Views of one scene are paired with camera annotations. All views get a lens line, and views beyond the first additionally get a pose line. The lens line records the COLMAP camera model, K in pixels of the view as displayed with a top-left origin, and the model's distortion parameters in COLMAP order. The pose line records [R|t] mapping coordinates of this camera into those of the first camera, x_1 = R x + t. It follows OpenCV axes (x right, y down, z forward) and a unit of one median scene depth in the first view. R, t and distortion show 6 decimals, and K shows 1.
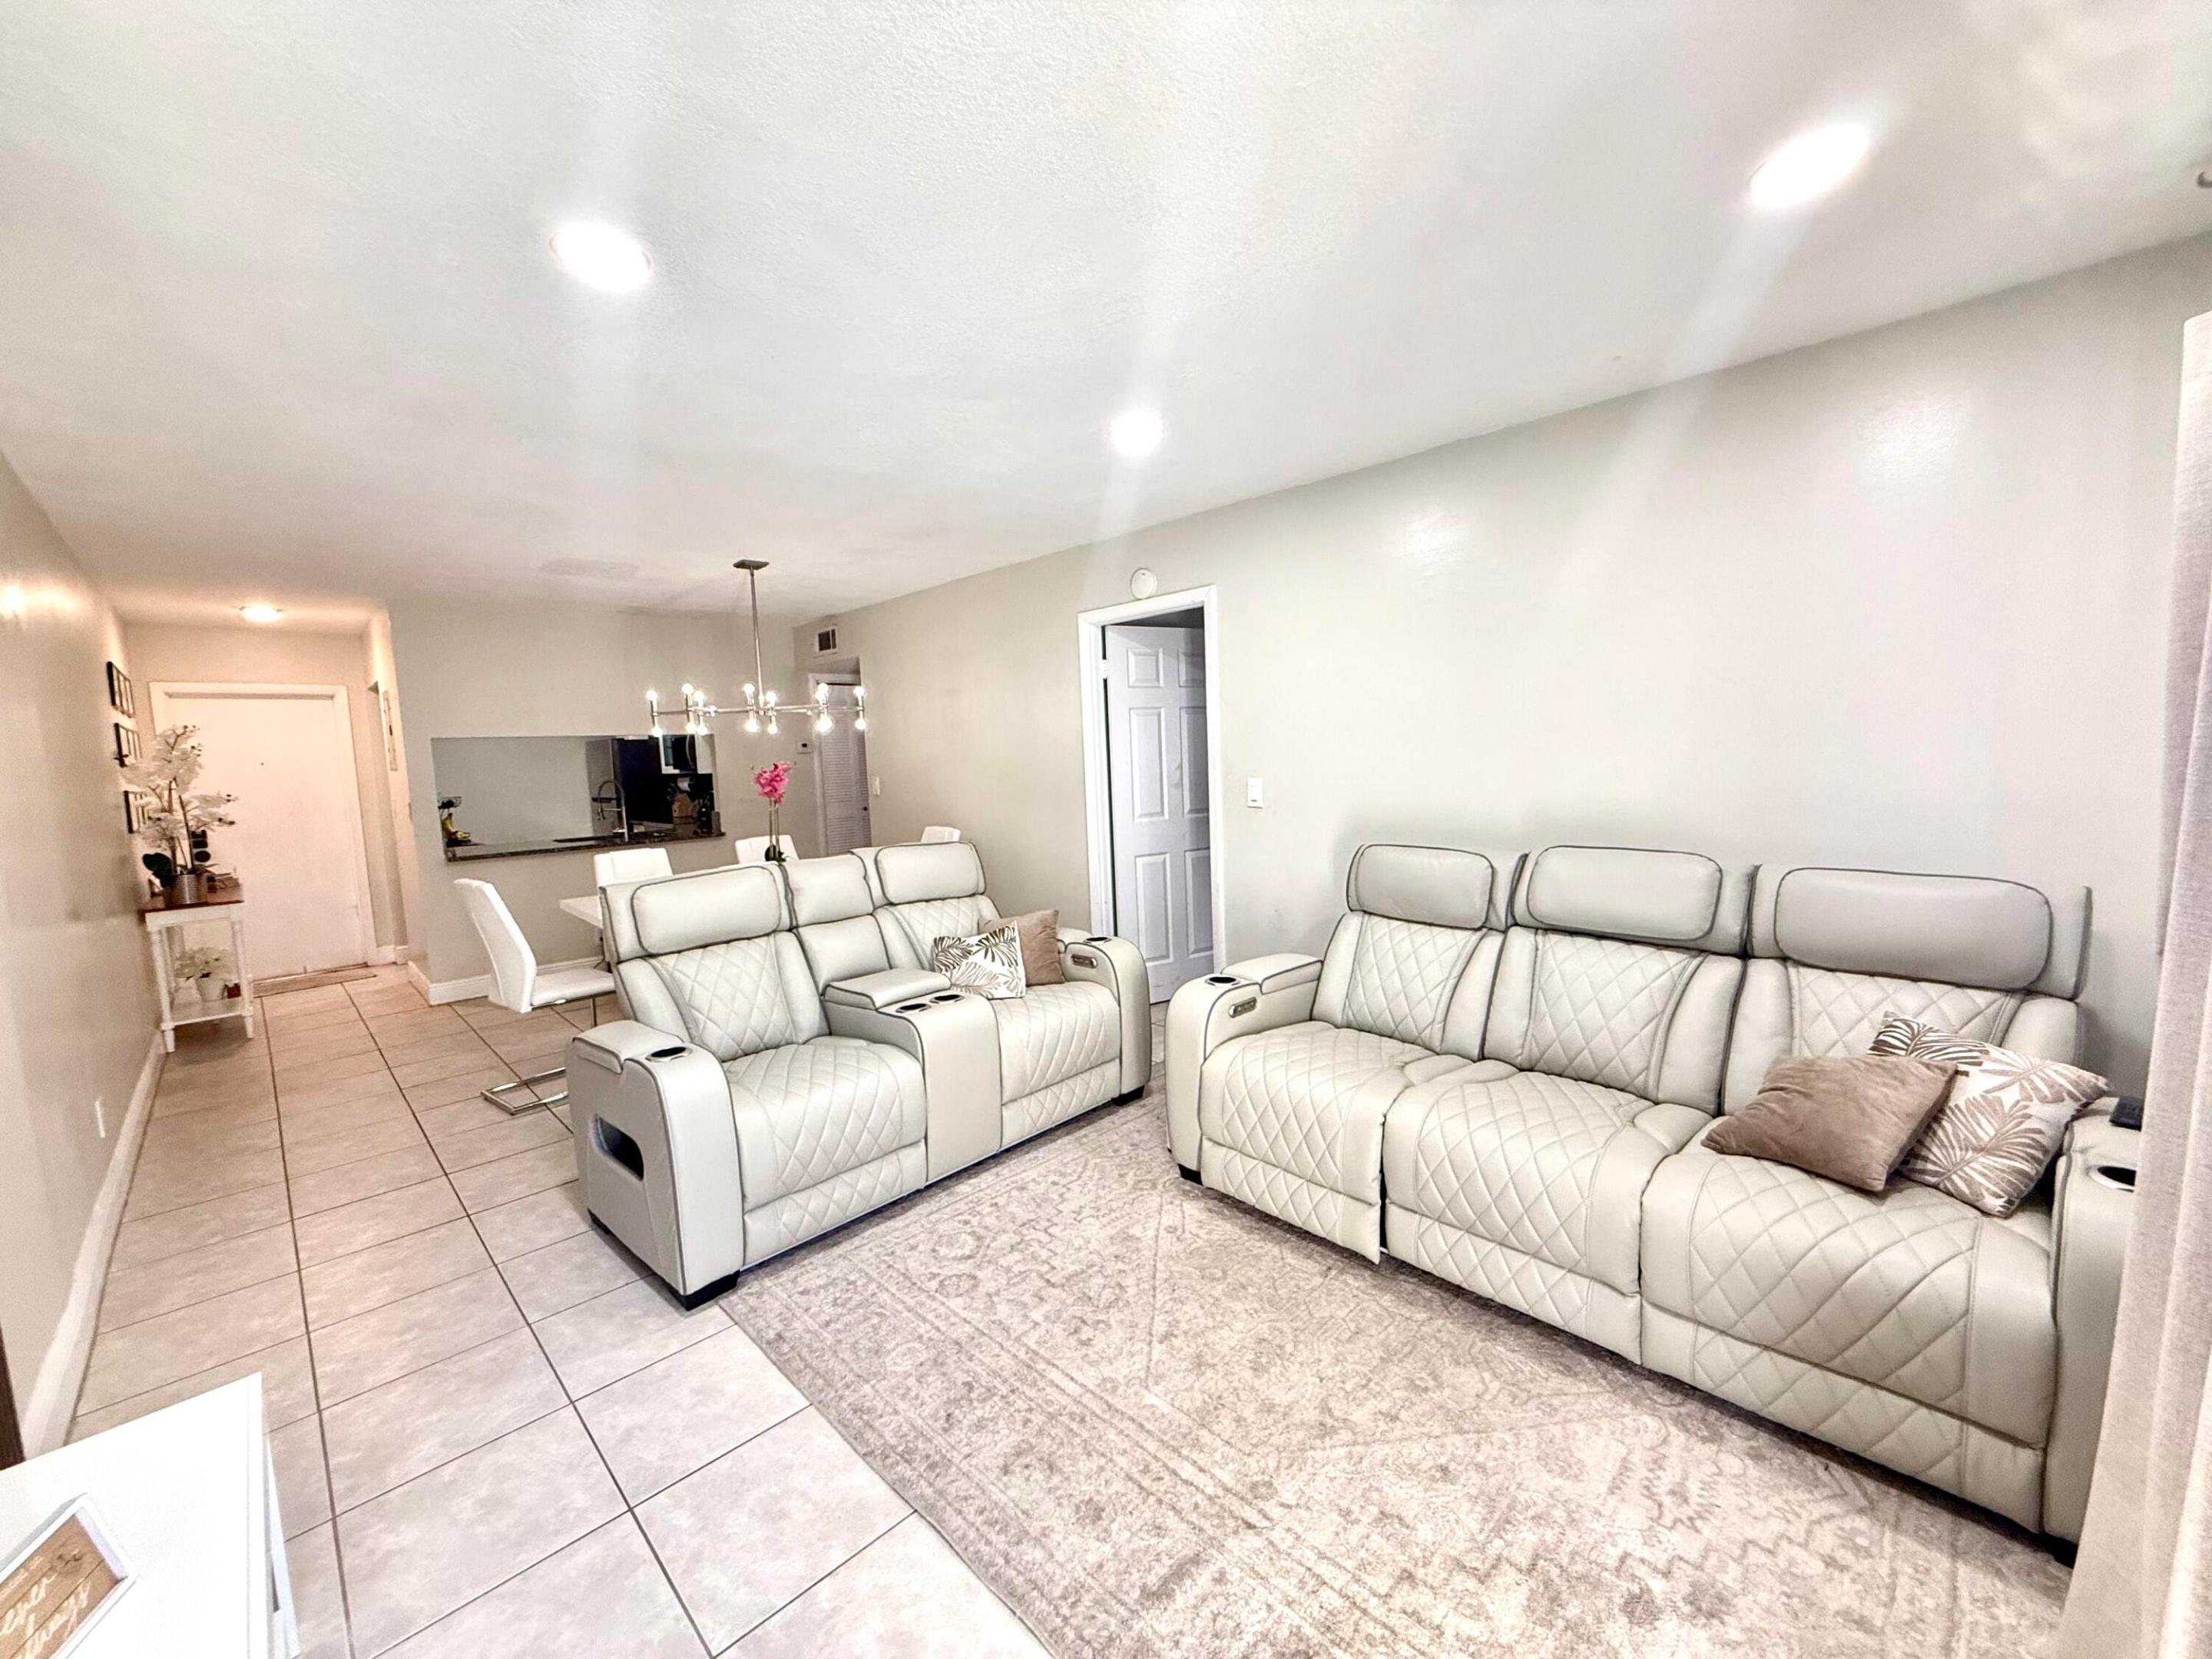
lens RADIAL K [[886.0, 0, 1103.6], [0, 886.0, 829.0], [0, 0, 1]] dist [0.001423, 0.000230]
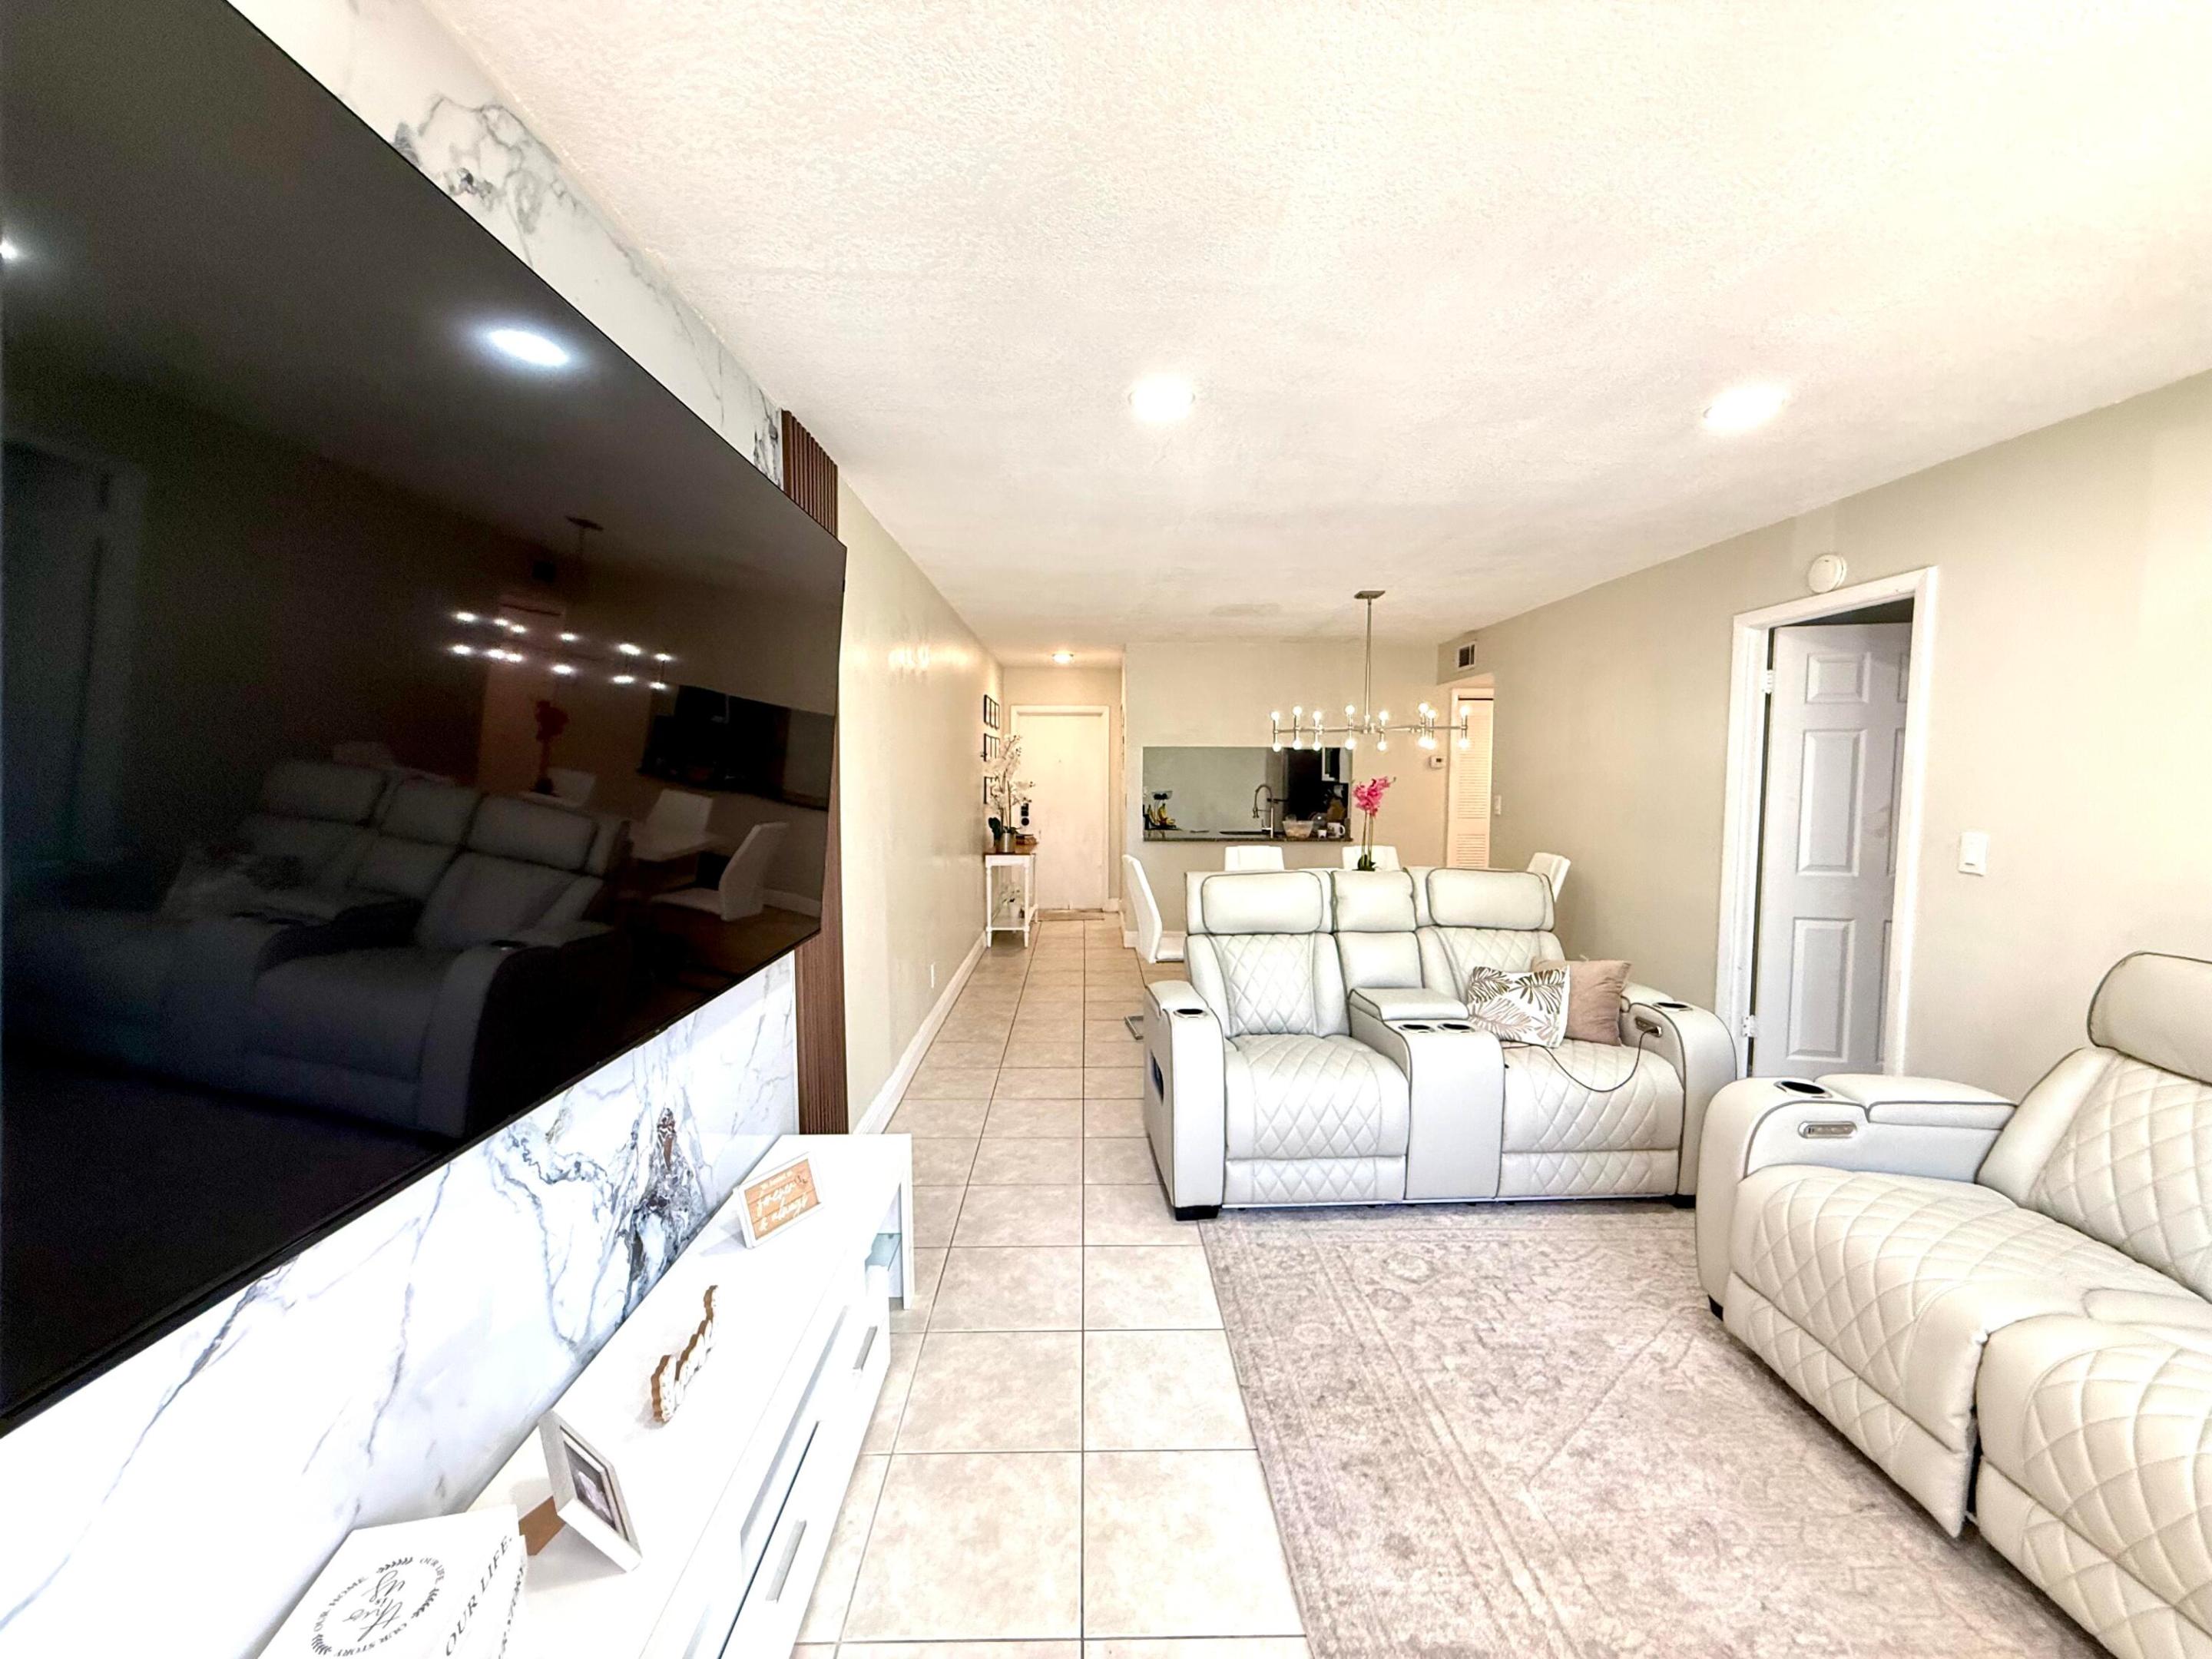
lens RADIAL K [[886.0, 0, 1100.6], [0, 886.0, 832.6], [0, 0, 1]] dist [0.001423, 0.000230]
pose [[0.724583, 0.089130, -0.683399, 0.198879], [-0.092702, 0.995195, 0.031507, -0.020140], [0.682924, 0.040522, 0.729365, 0.000693]]
